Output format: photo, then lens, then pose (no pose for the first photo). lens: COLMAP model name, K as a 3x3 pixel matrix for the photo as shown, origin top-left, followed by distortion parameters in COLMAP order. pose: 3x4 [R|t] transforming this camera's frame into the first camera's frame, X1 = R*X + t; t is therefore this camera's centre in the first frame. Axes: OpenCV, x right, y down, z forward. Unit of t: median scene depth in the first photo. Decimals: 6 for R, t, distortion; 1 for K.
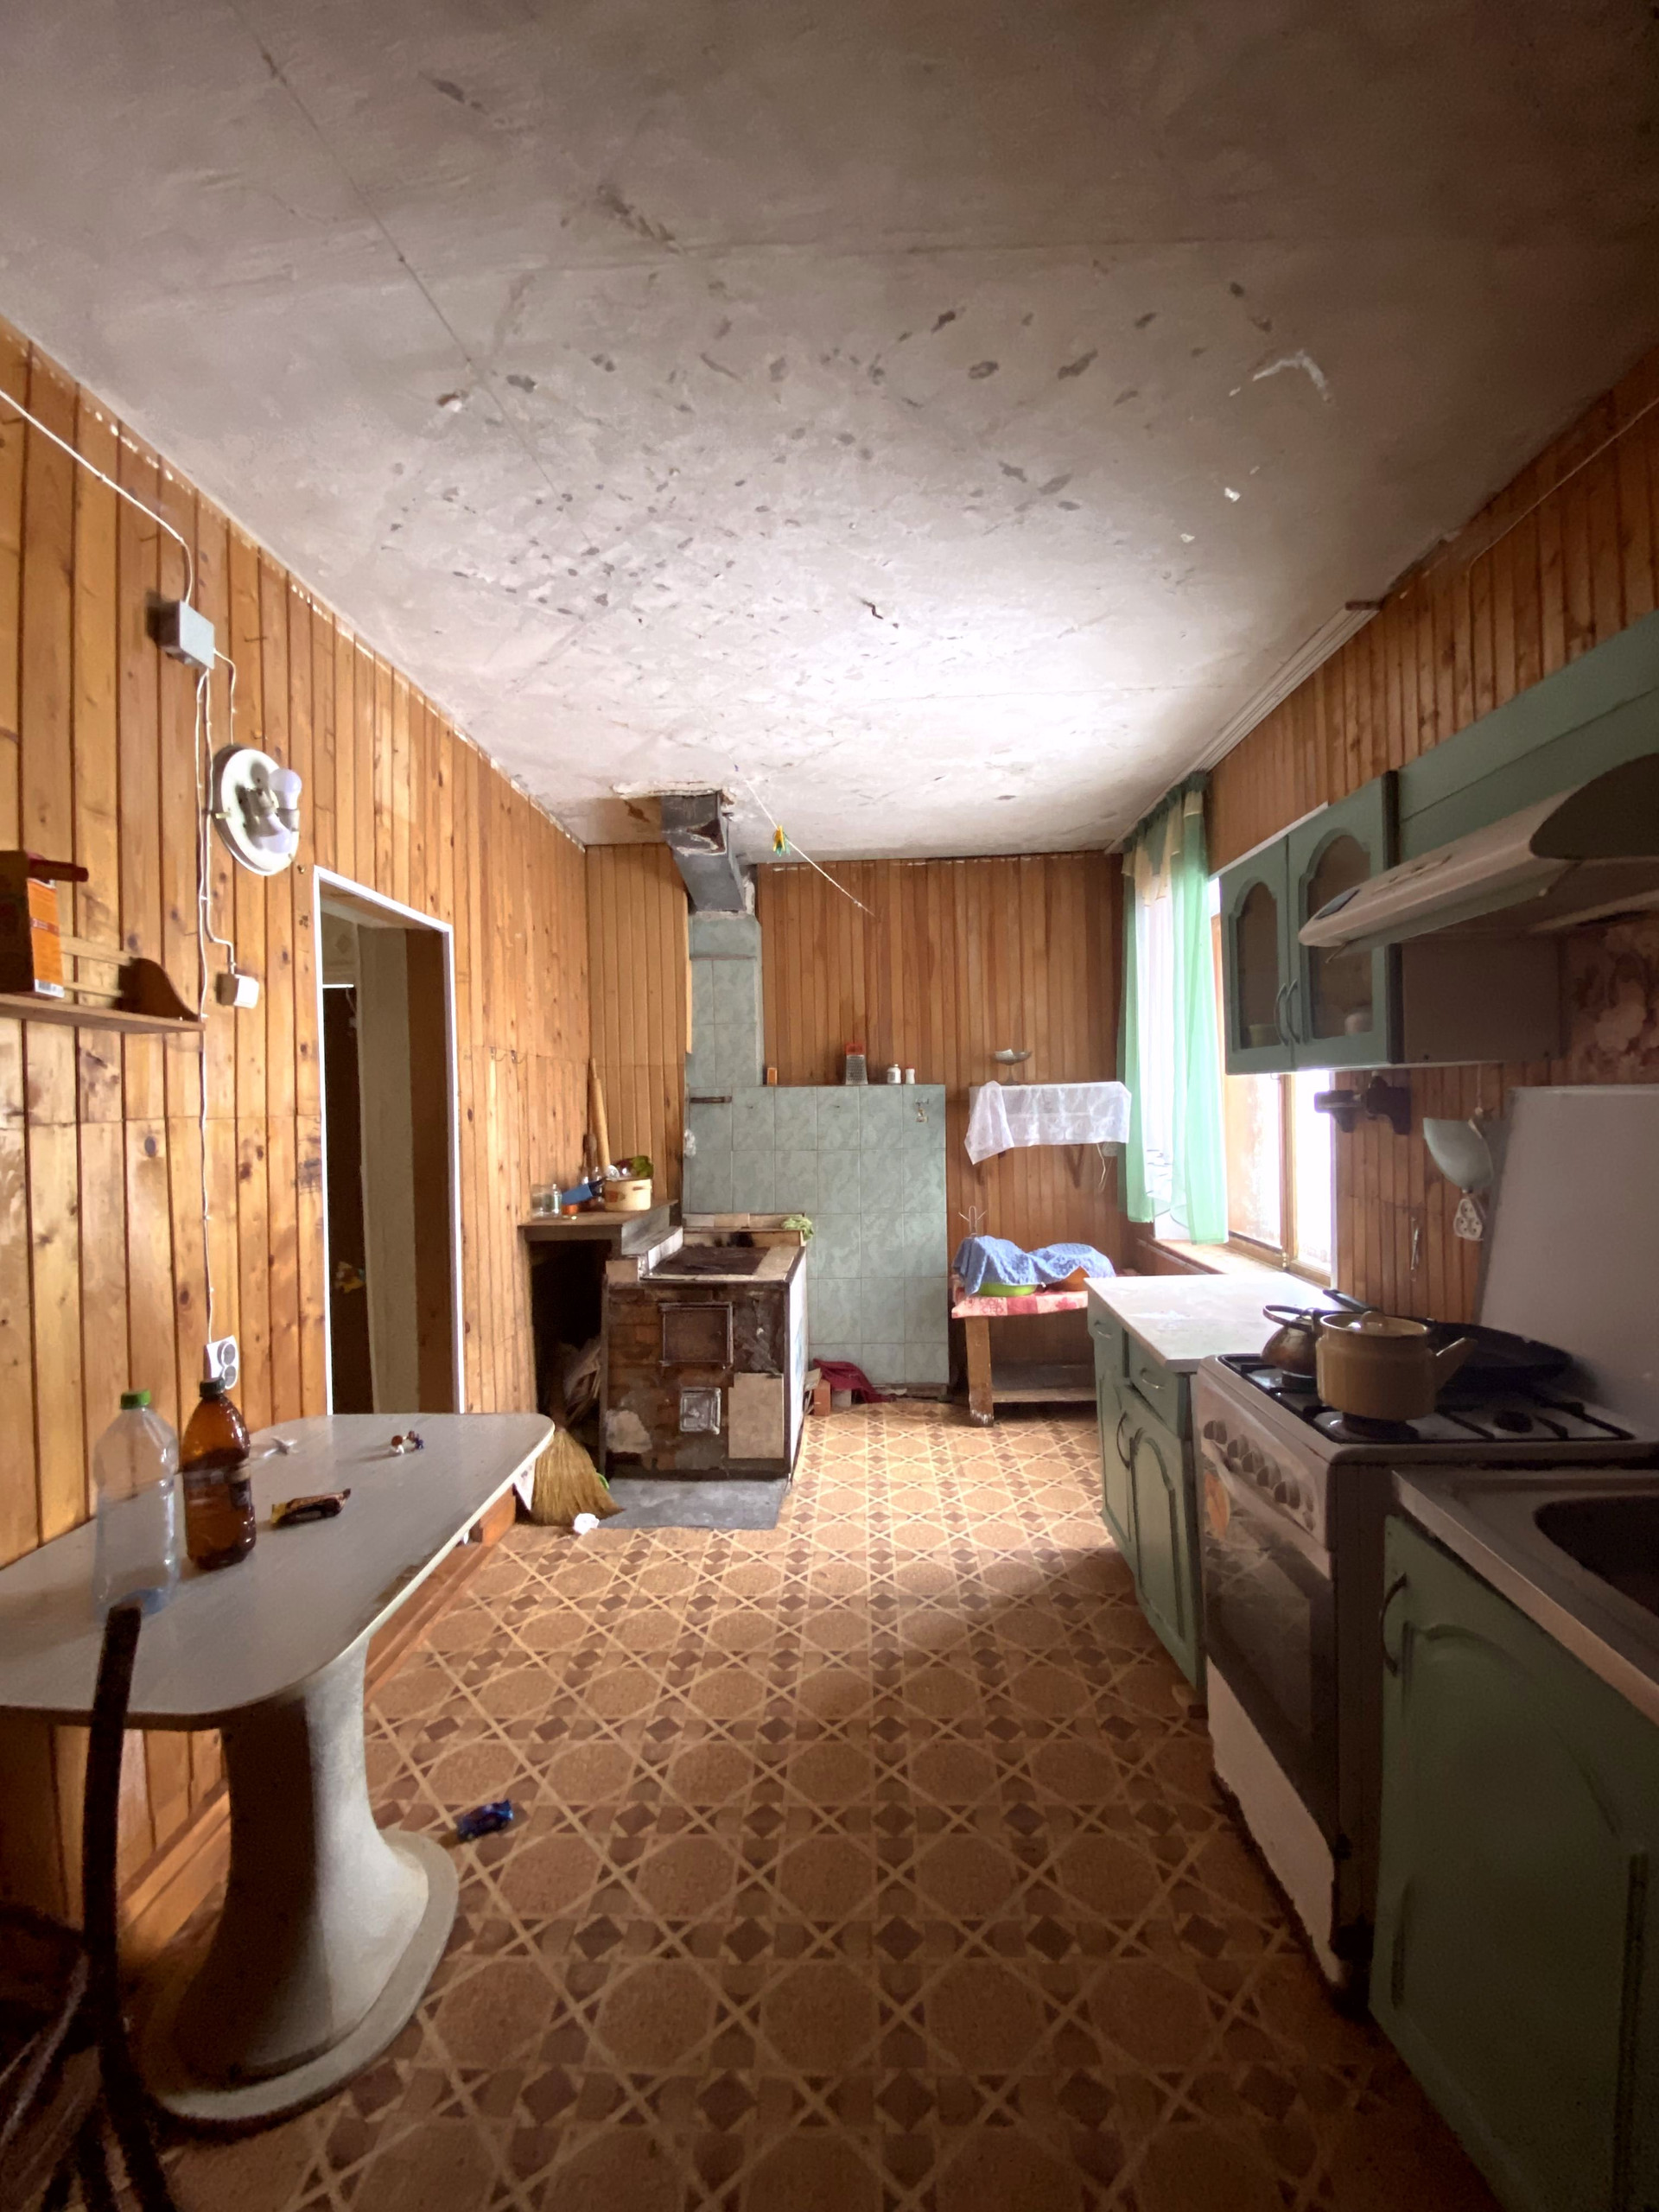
lens RADIAL K [[913.2, 0, 836.8], [0, 913.2, 1102.3], [0, 0, 1]] dist [0.022628, -0.021377]
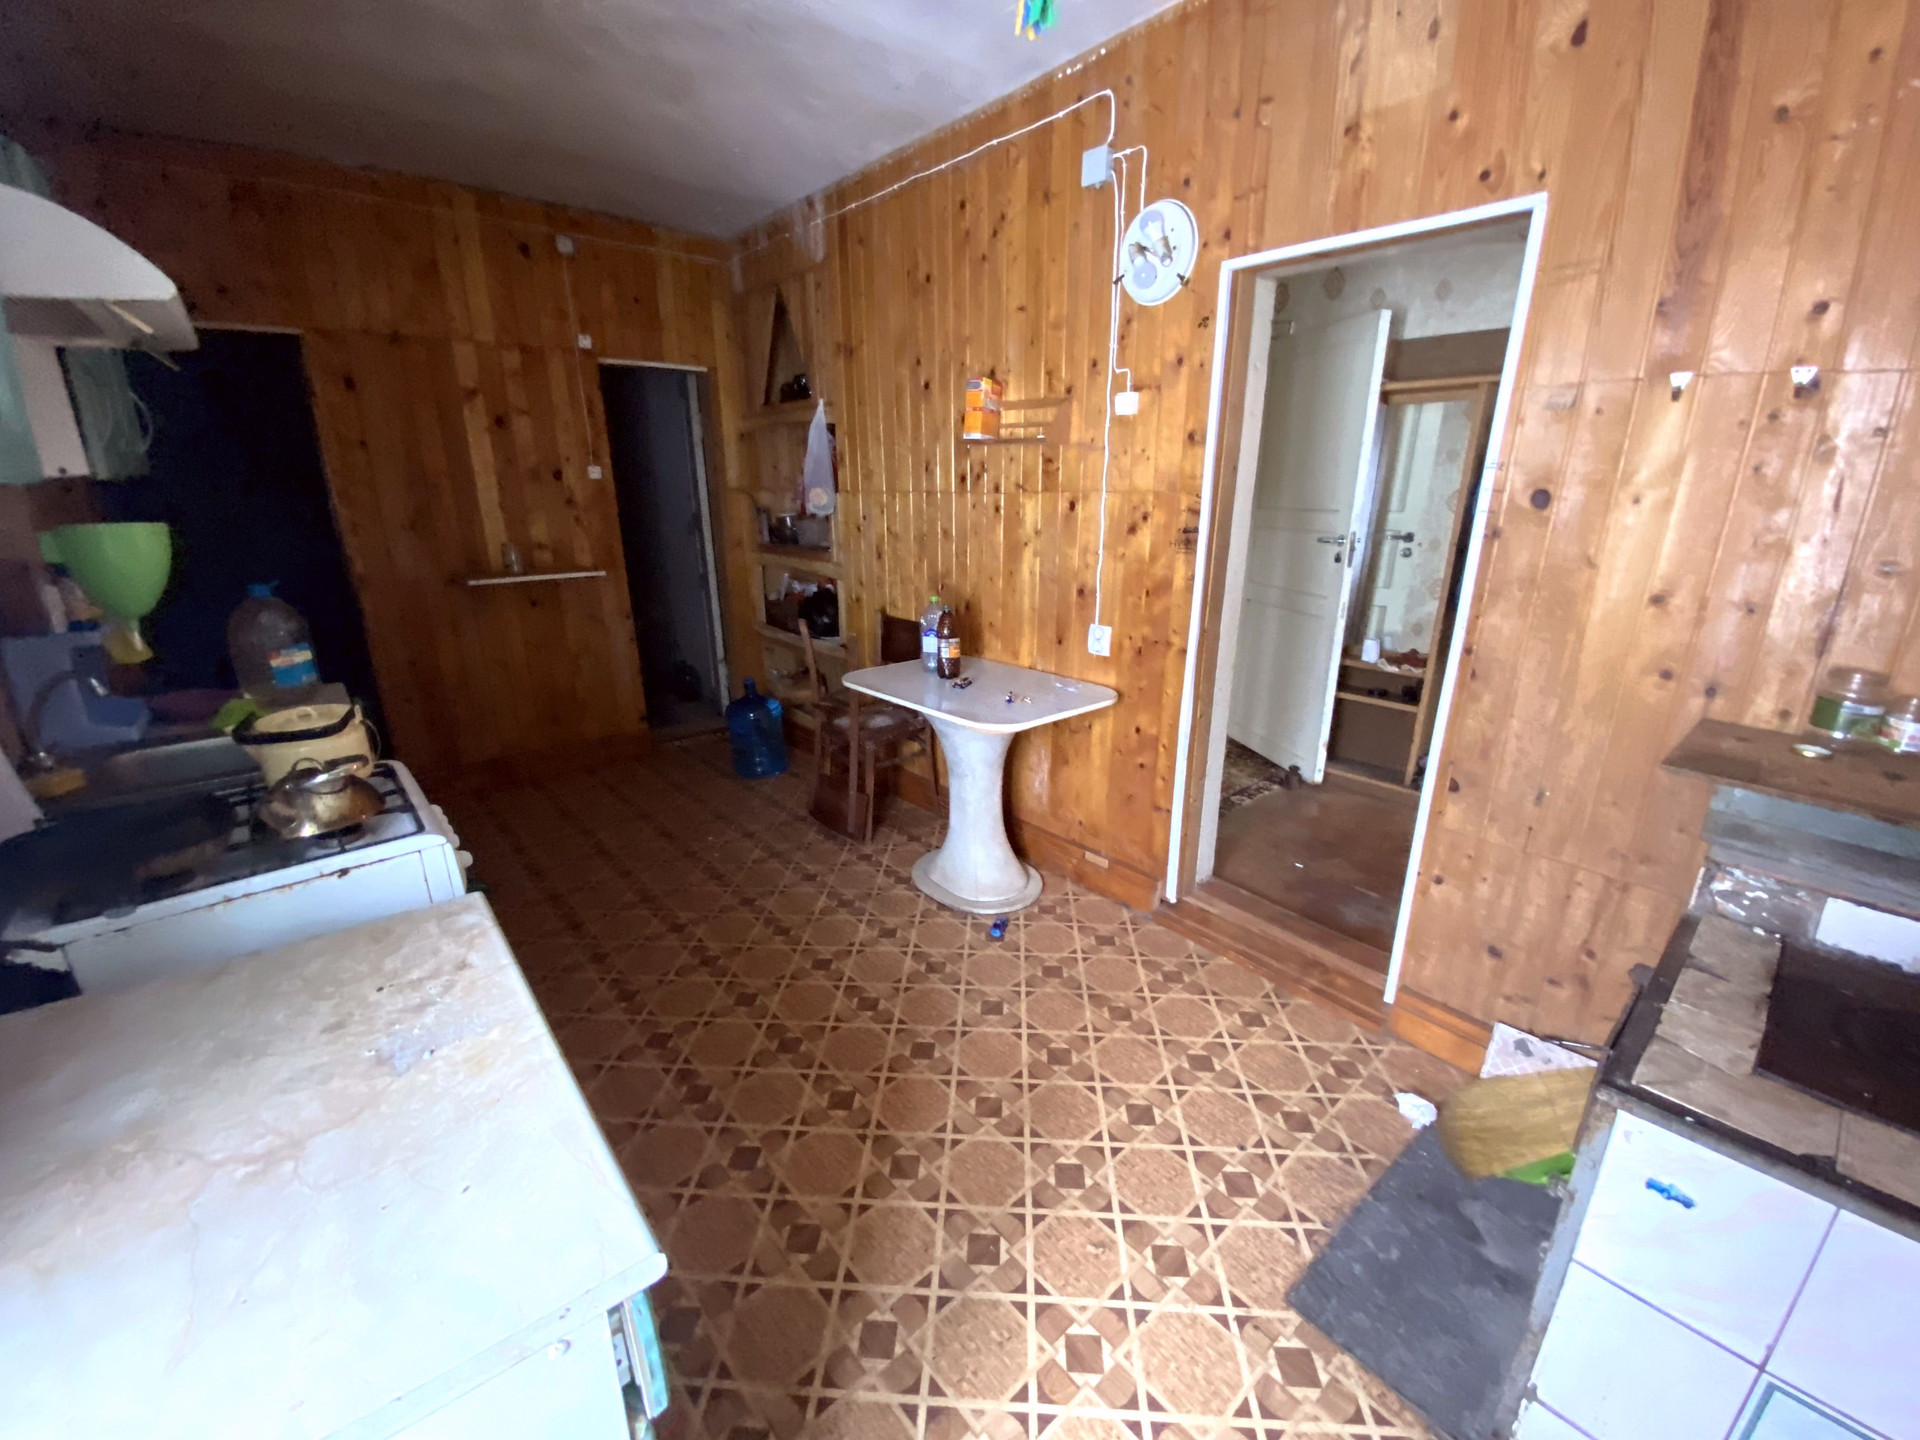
lens RADIAL K [[786.6, 0, 958.8], [0, 786.6, 725.7], [0, 0, 1]] dist [0.046622, -0.035961]
pose [[-0.743534, 0.228104, -0.628590, 0.418237], [0.023938, 0.948498, 0.315877, -0.031646], [0.668270, 0.219818, -0.710701, 1.567537]]
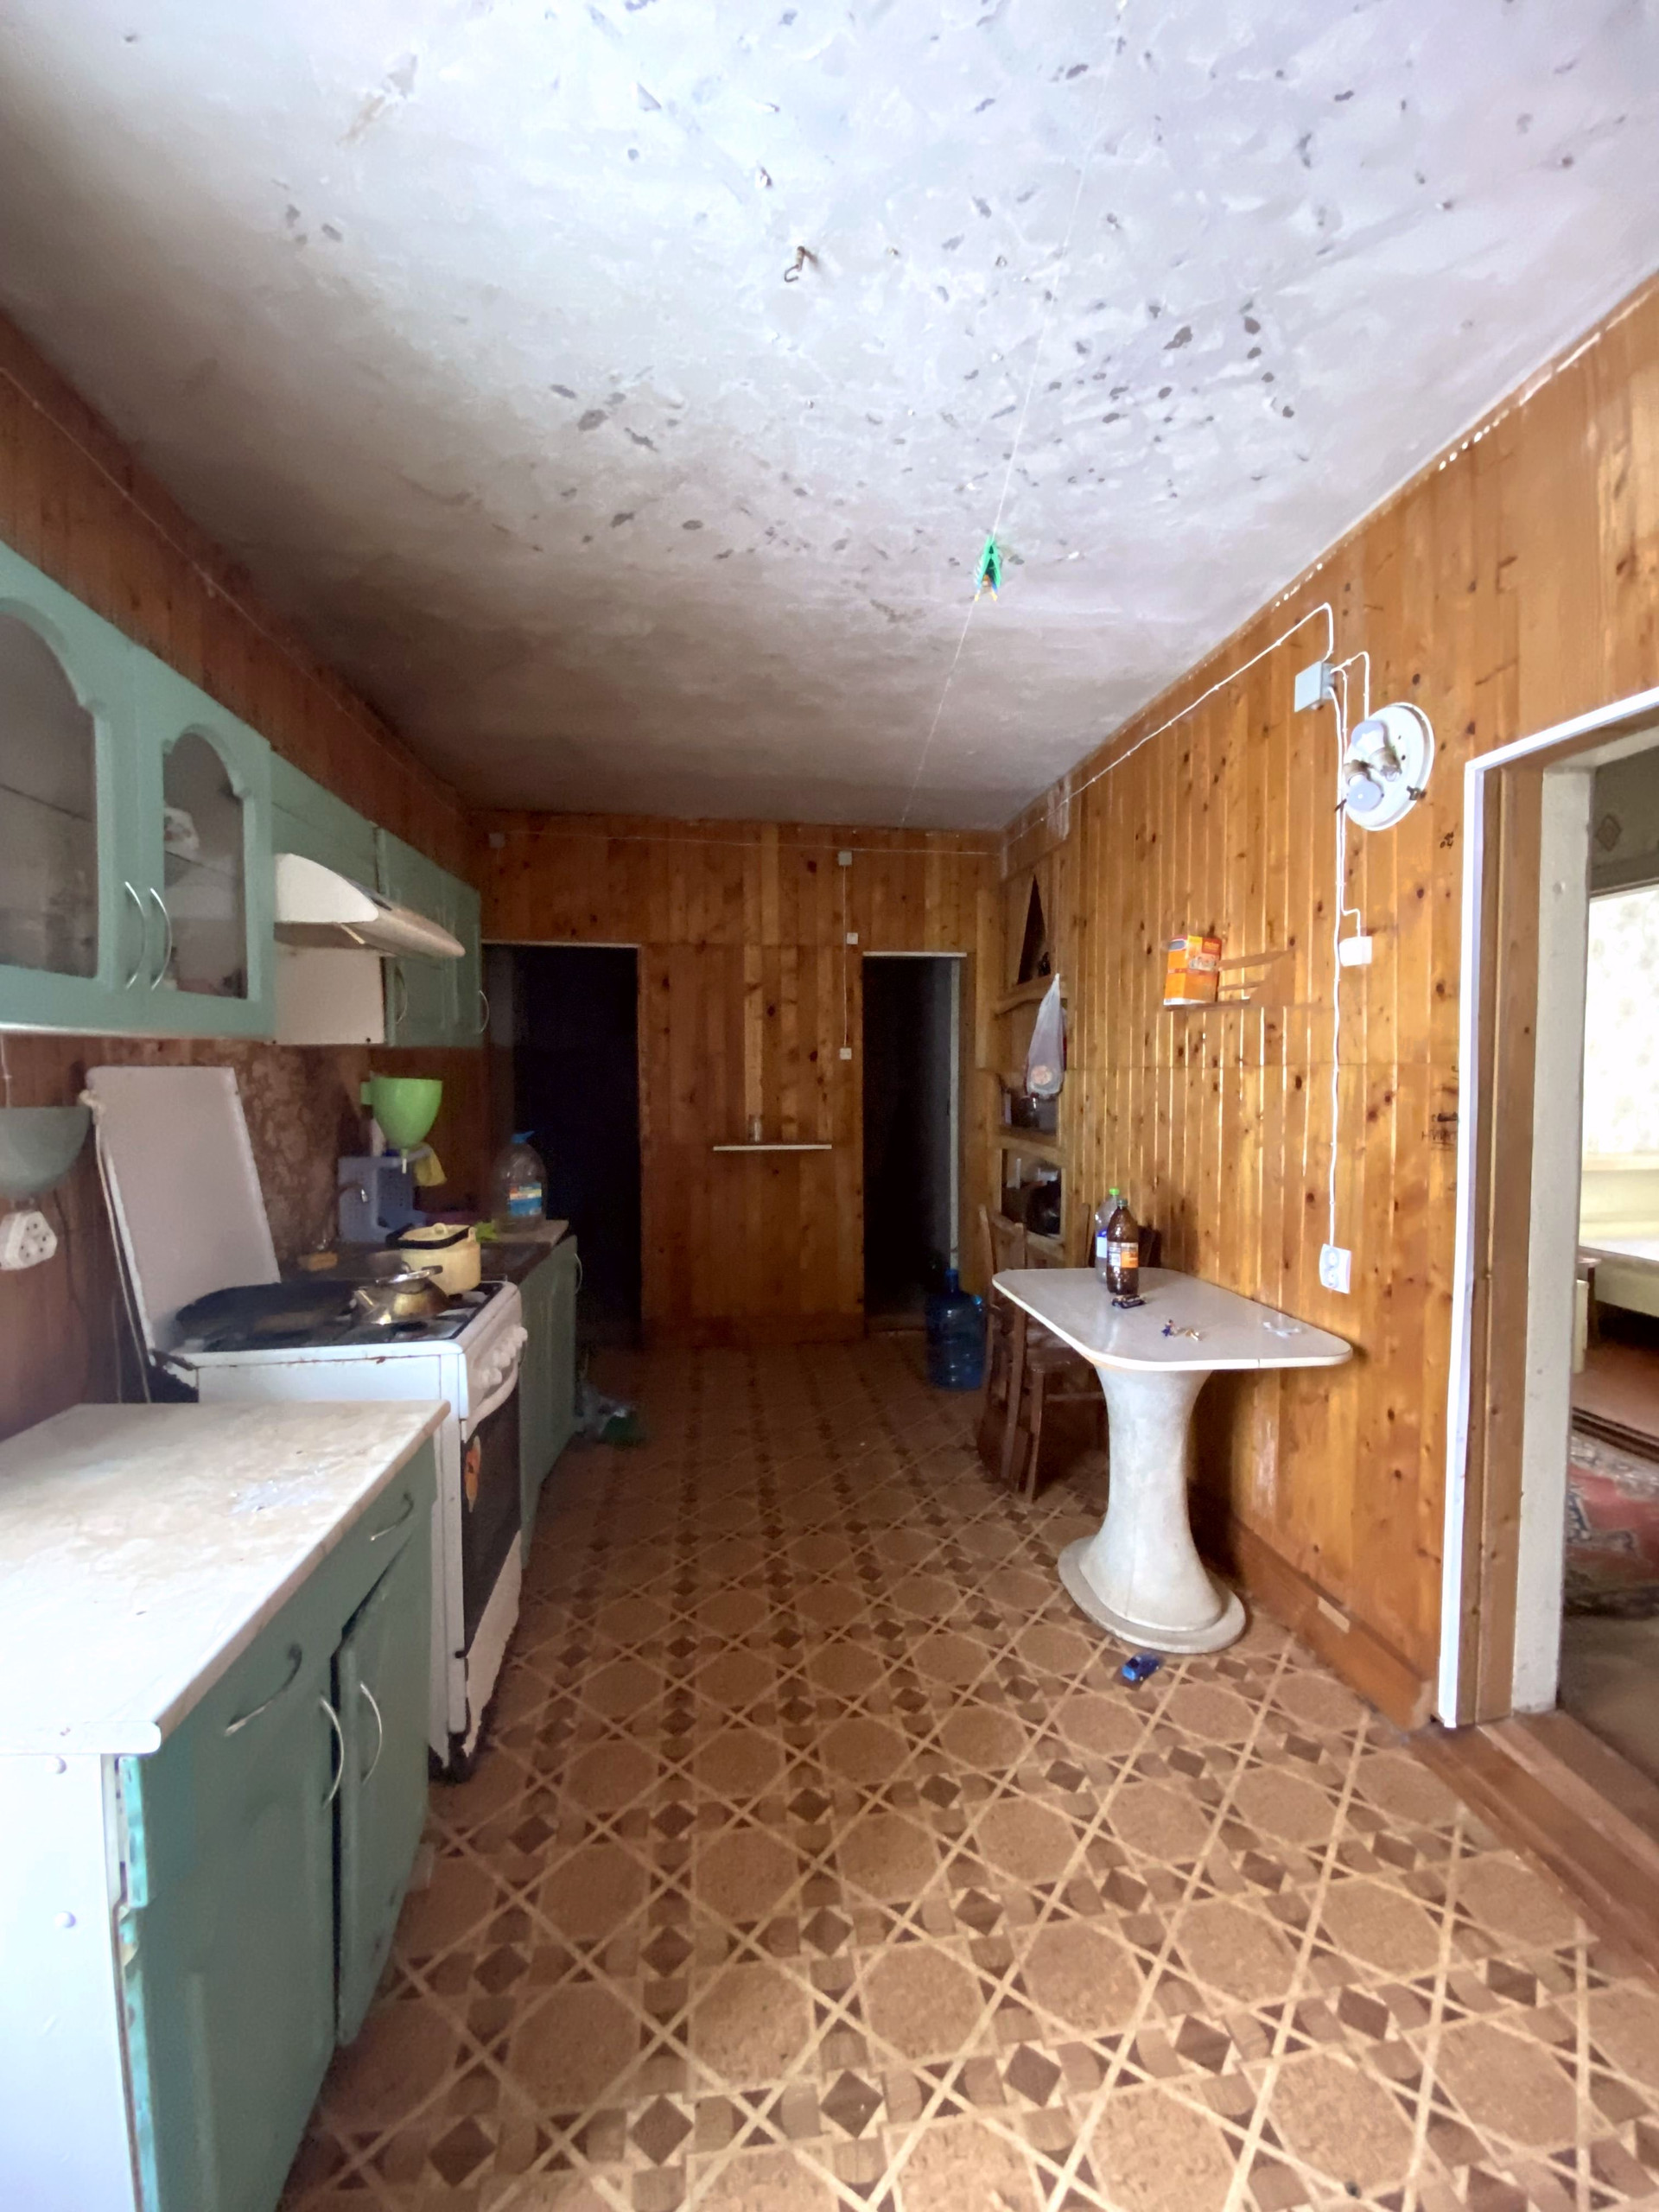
lens RADIAL K [[909.8, 0, 816.6], [0, 909.8, 1107.5], [0, 0, 1]] dist [0.039108, -0.028243]
pose [[-0.989526, 0.032351, -0.140683, 0.139983], [0.026188, 0.998624, 0.045443, 0.001040], [0.141960, 0.041282, -0.989011, 1.707737]]
